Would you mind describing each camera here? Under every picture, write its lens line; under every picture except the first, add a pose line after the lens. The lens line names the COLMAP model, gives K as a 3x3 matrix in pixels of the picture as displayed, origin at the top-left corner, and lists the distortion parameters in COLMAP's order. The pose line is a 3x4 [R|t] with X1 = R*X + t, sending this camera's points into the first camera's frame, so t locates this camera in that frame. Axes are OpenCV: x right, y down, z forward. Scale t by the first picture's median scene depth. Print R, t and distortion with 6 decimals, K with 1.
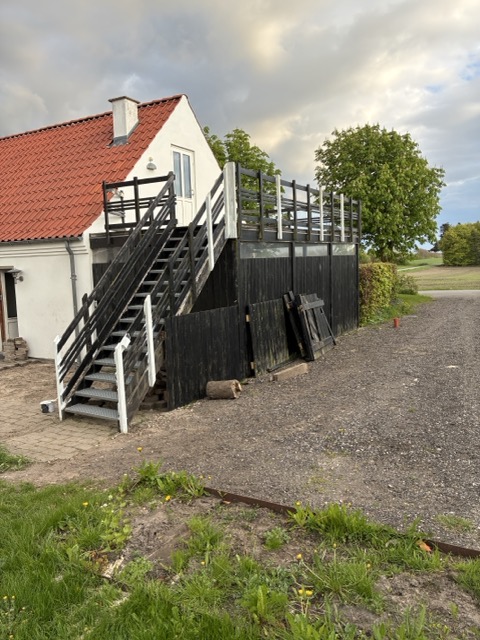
lens RADIAL K [[494.2, 0, 240.2], [0, 494.2, 319.6], [0, 0, 1]] dist [0.054696, -0.064527]
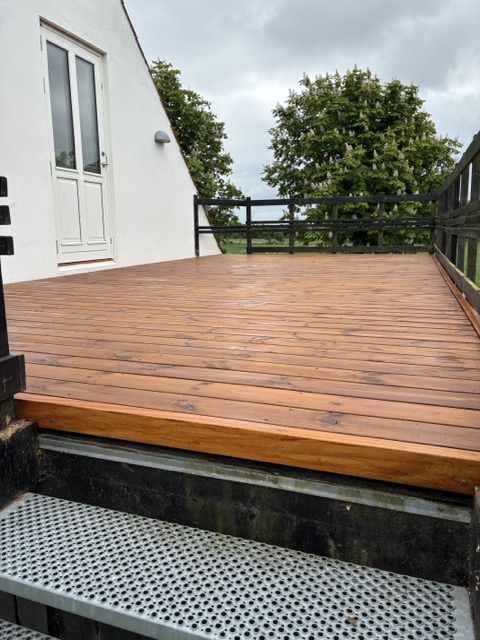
lens RADIAL K [[494.2, 0, 238.7], [0, 494.2, 320.1], [0, 0, 1]] dist [0.054696, -0.064527]
pose [[0.983411, -0.015265, 0.180750, -0.034929], [0.005166, 0.998405, 0.056215, -0.081877], [-0.181320, -0.054349, 0.981921, 0.318445]]
